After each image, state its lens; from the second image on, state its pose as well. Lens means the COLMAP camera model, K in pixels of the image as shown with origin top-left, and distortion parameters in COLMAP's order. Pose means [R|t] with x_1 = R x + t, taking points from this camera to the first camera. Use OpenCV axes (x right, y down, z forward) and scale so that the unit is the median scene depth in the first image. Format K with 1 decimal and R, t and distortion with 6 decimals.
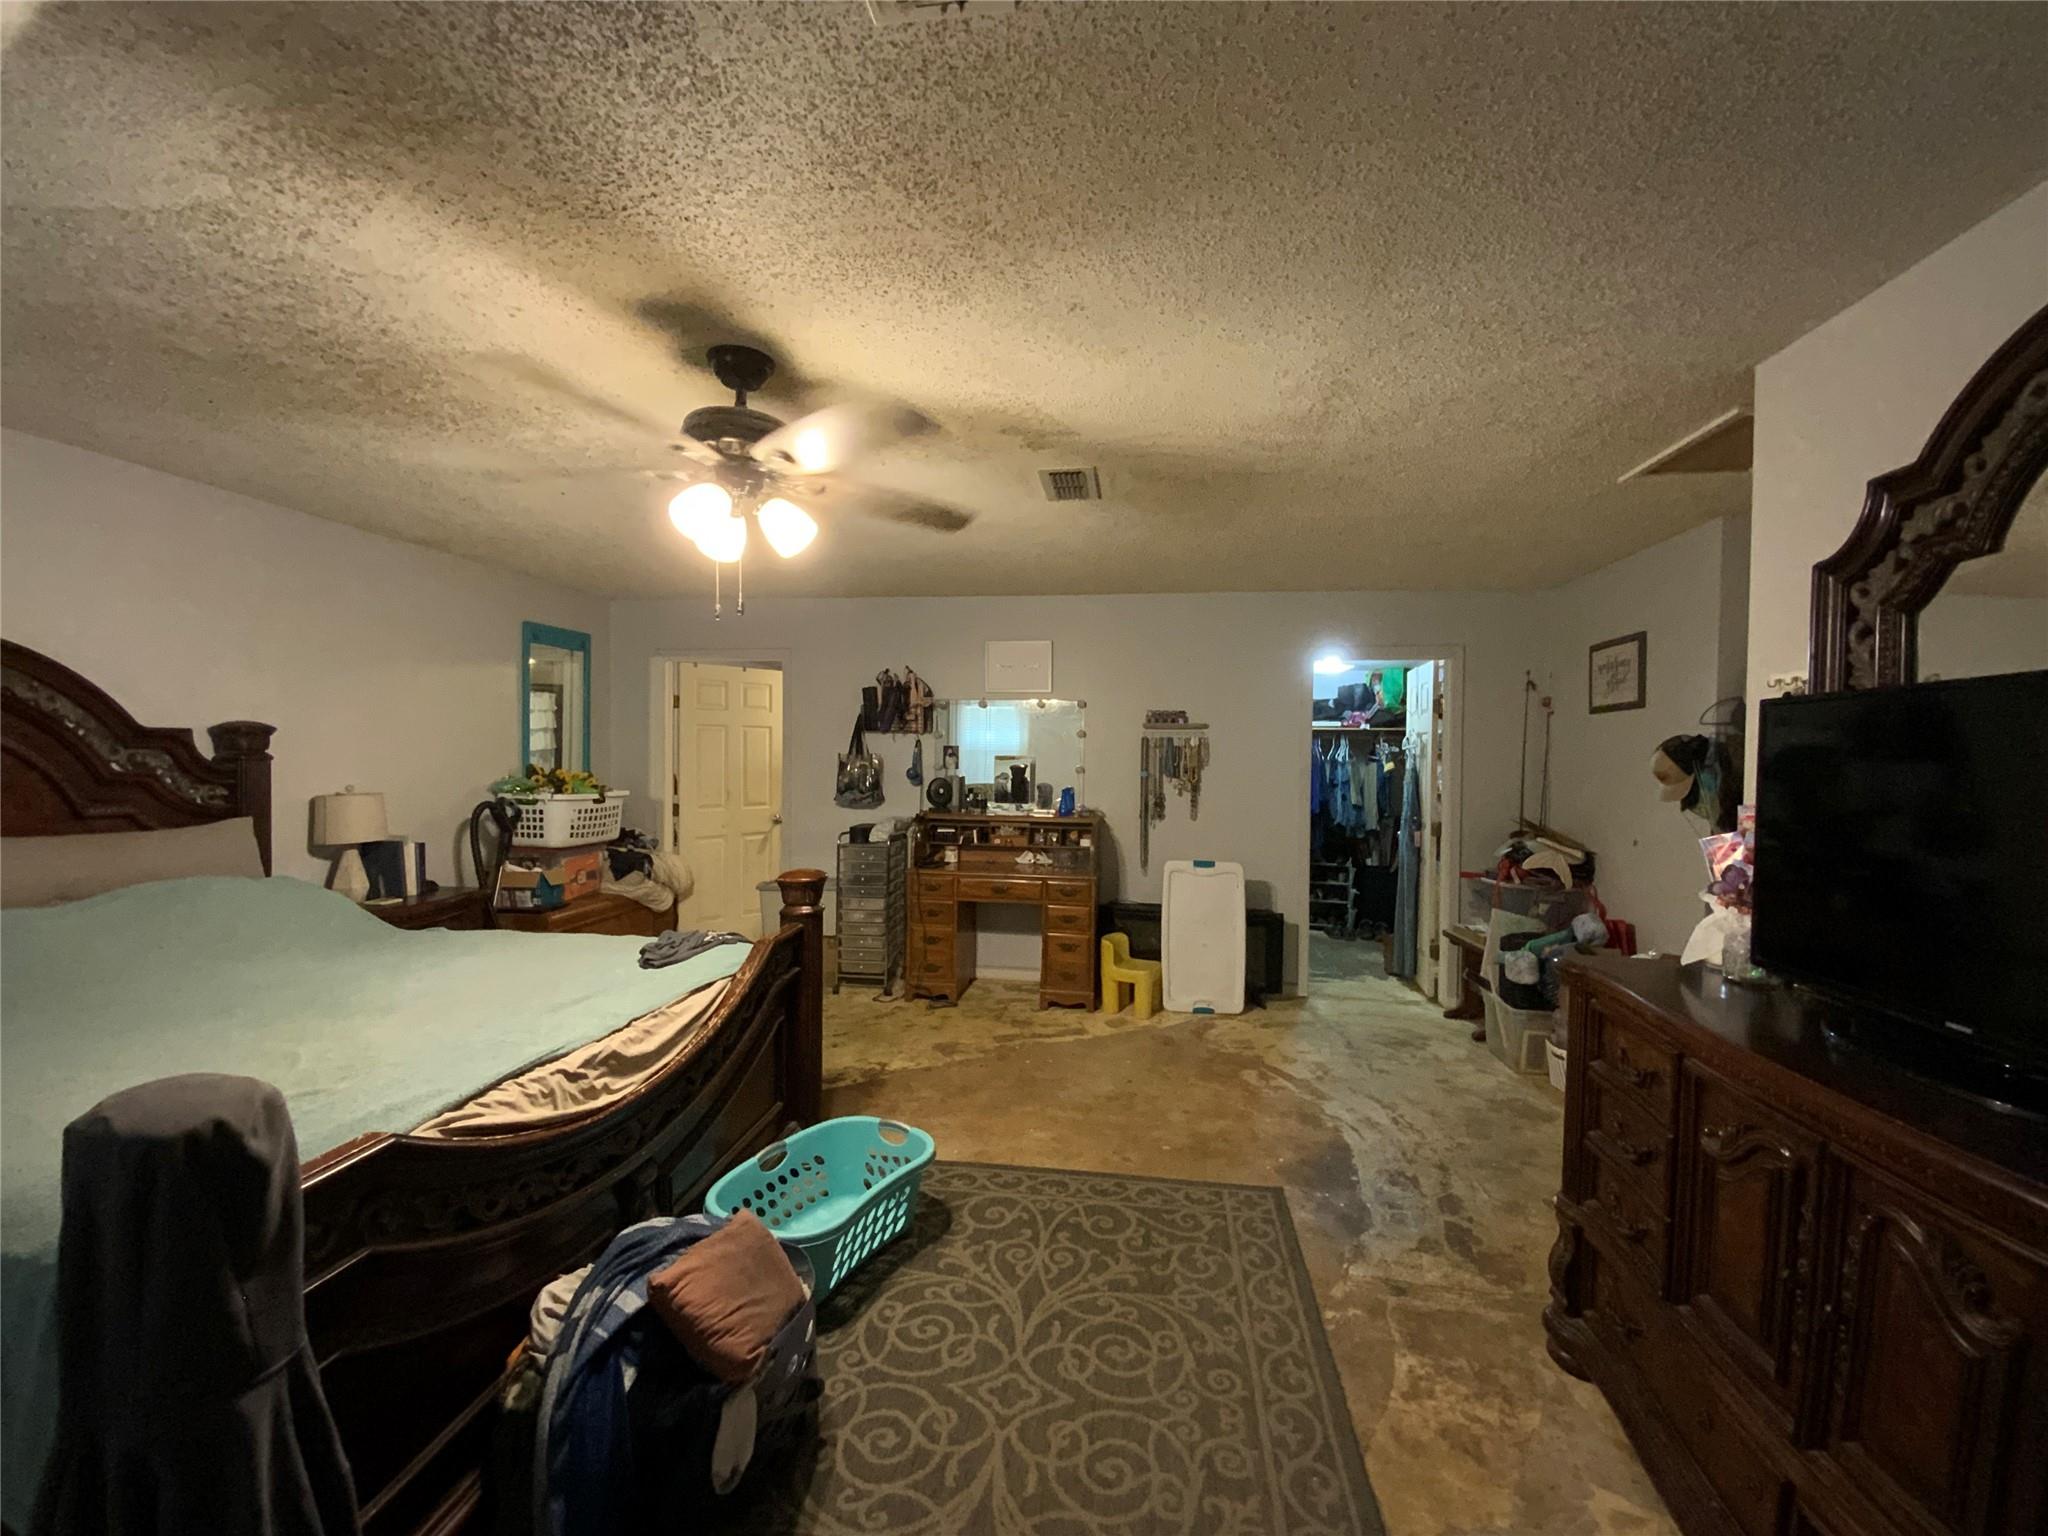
lens RADIAL K [[871.5, 0, 1019.8], [0, 871.5, 760.1], [0, 0, 1]] dist [0.017093, -0.017873]
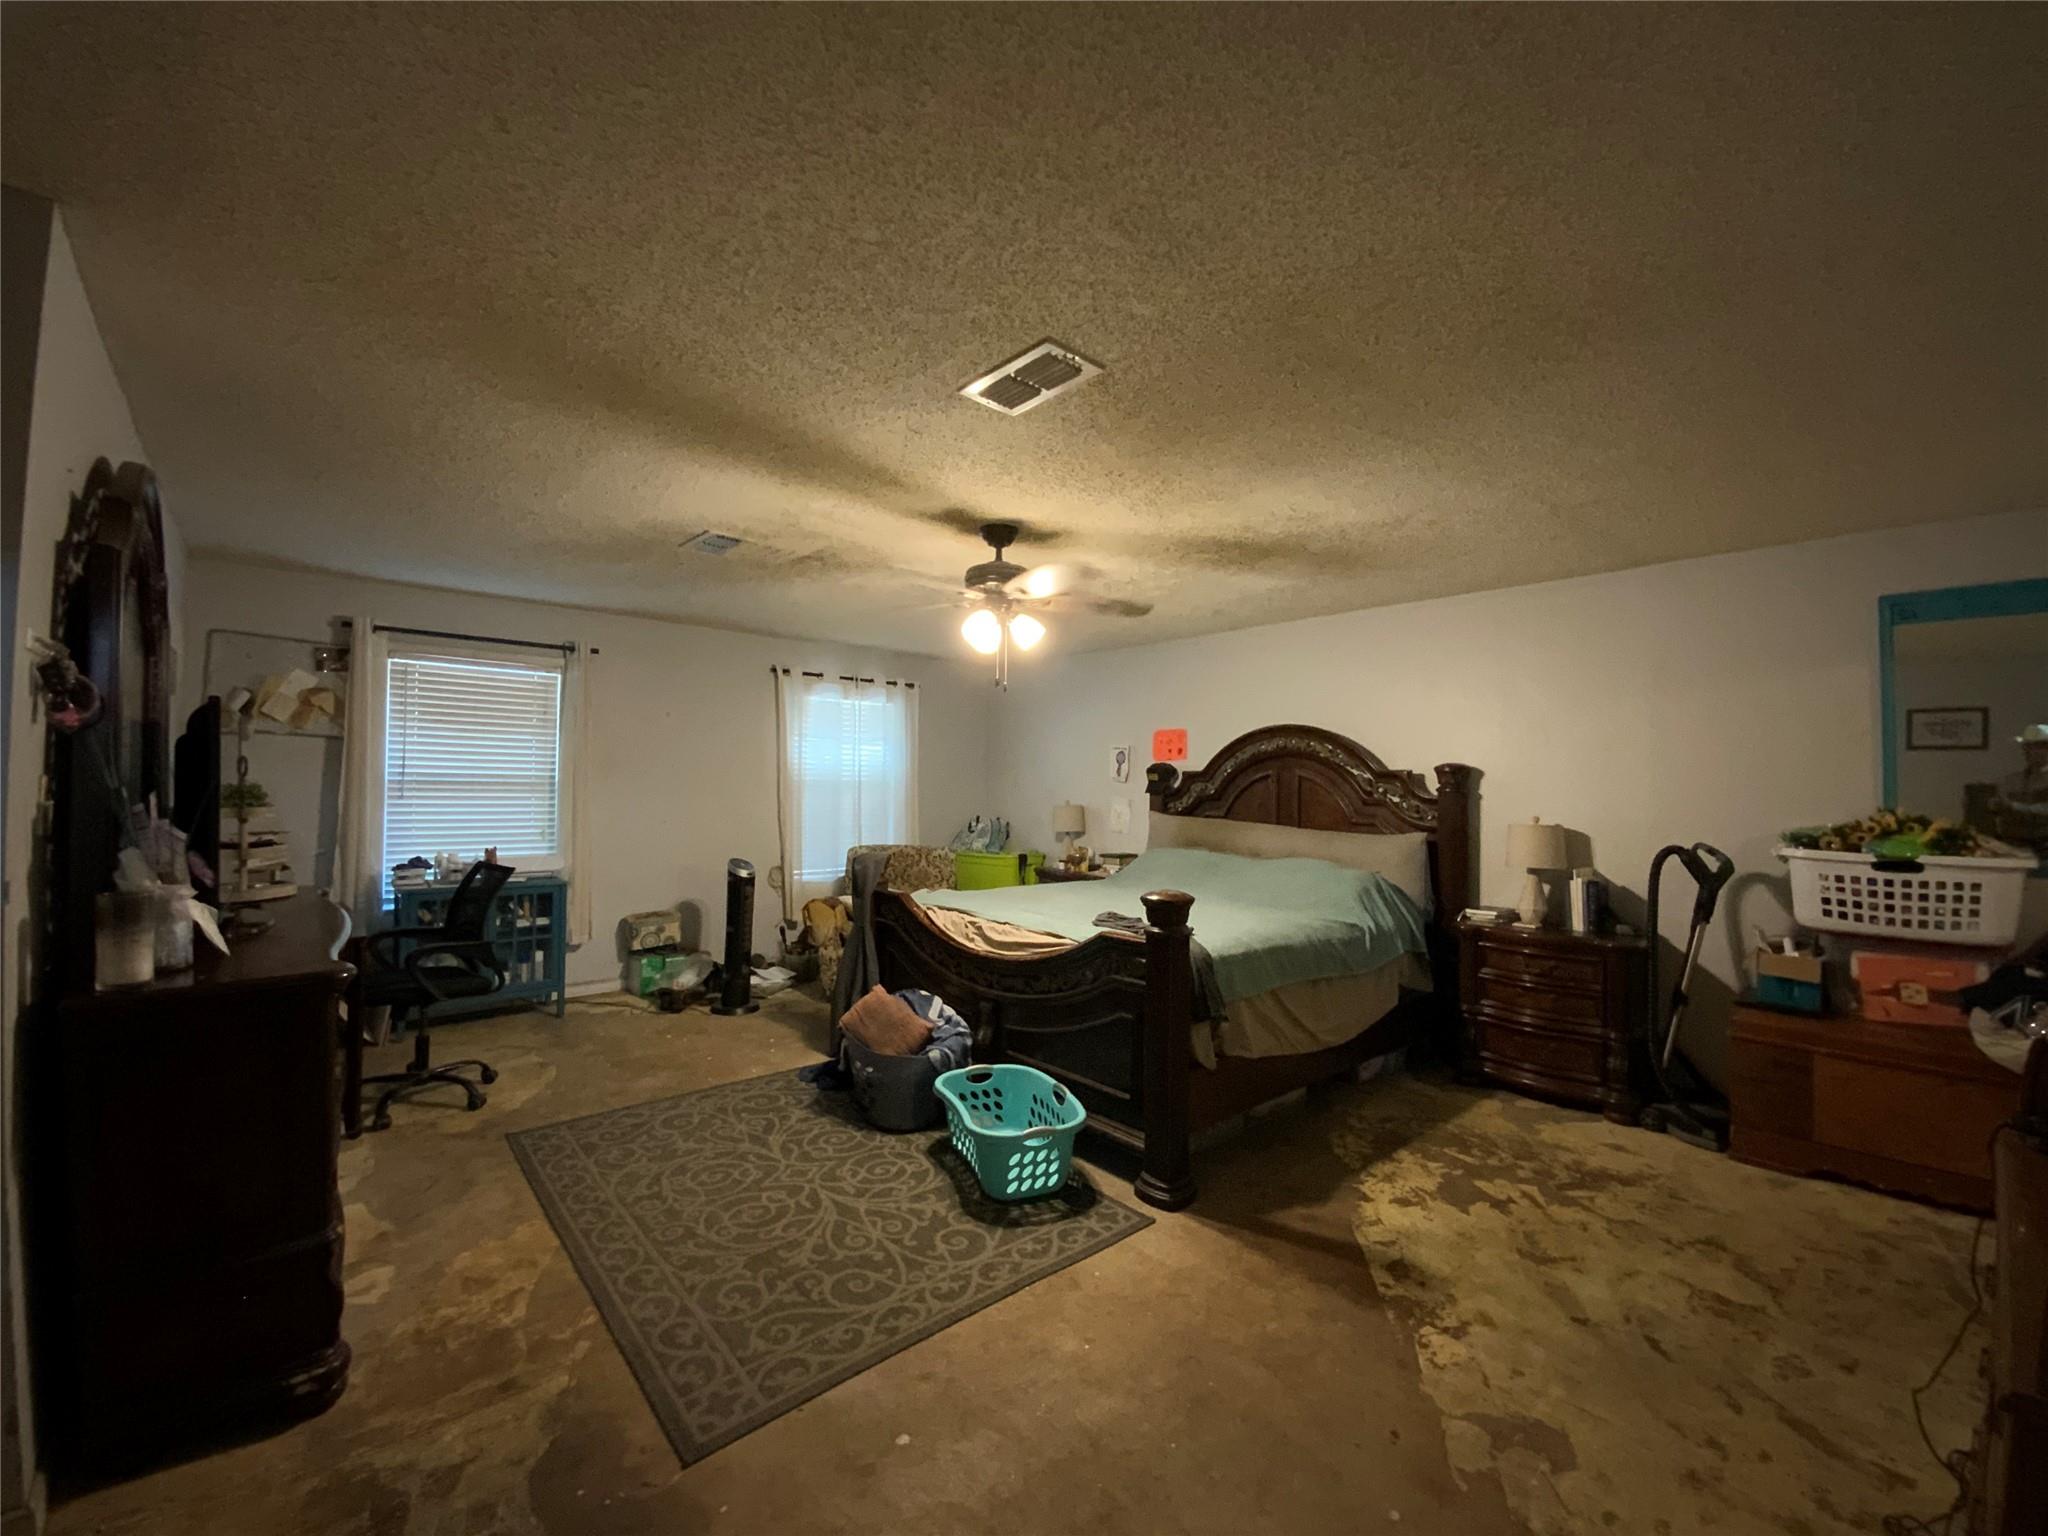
lens RADIAL K [[871.5, 0, 1019.8], [0, 871.5, 760.1], [0, 0, 1]] dist [0.017093, -0.017873]
pose [[-0.669723, -0.039412, -0.741565, 0.704418], [-0.030277, 0.999210, -0.025761, 0.011768], [0.741994, 0.005199, -0.670387, 1.806734]]
